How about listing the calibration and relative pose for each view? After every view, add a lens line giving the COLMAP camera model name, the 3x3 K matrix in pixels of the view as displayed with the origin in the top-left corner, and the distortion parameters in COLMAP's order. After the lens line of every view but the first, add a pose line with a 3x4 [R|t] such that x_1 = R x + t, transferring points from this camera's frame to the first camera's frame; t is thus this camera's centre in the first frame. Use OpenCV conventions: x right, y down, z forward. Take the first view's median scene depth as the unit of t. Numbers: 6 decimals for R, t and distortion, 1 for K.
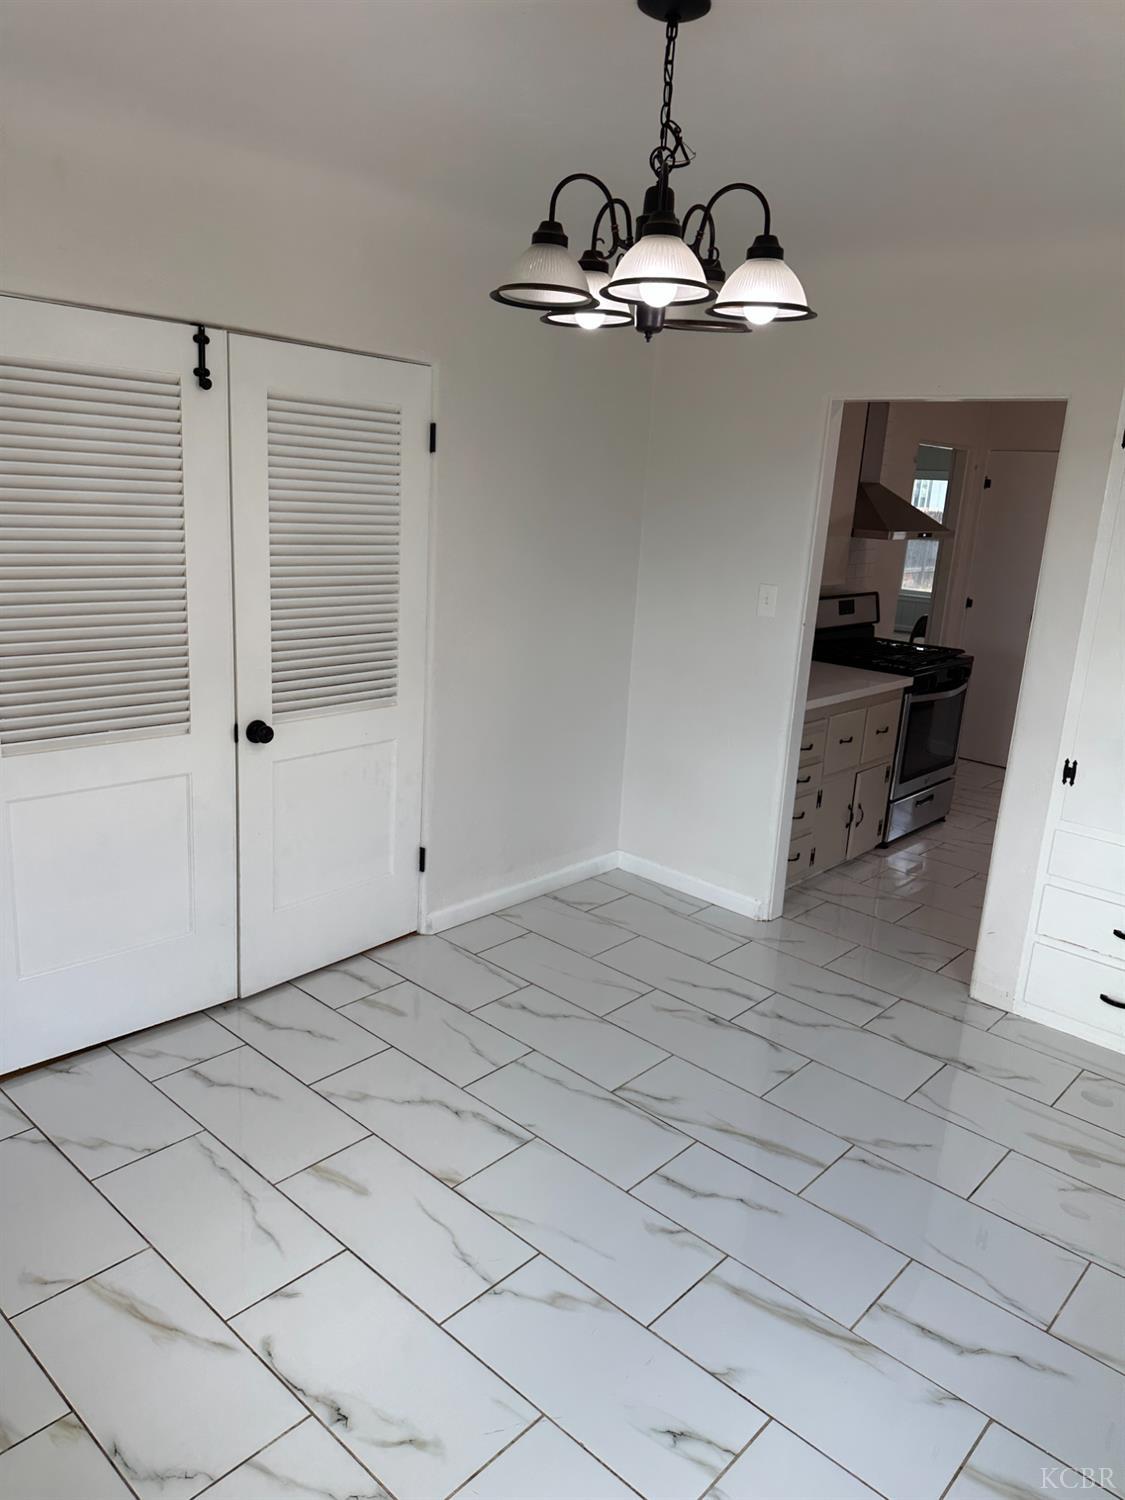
lens RADIAL K [[1058.0, 0, 568.1], [0, 1058.0, 750.3], [0, 0, 1]] dist [0.000083, -0.005237]
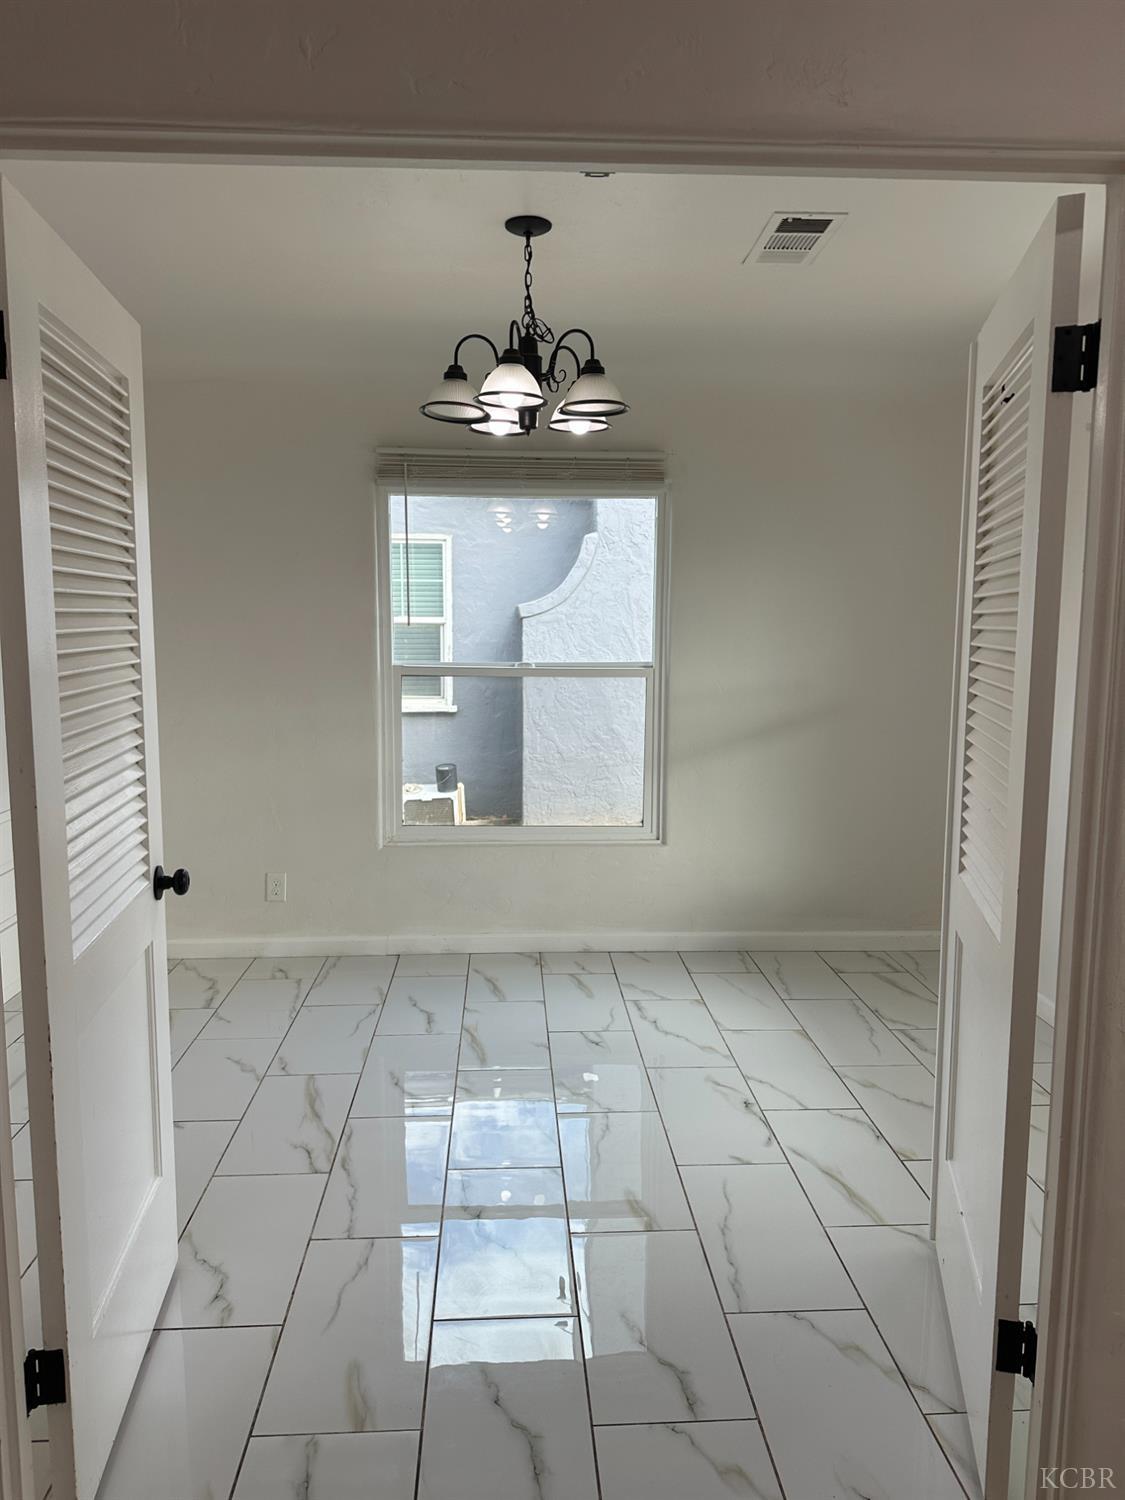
lens RADIAL K [[1058.0, 0, 564.0], [0, 1058.0, 747.2], [0, 0, 1]] dist [0.000083, -0.005237]
pose [[-0.709302, -0.150214, 0.688713, -0.788172], [0.139227, 0.927930, 0.345778, -0.356457], [-0.691018, 0.341149, -0.637269, 1.532256]]
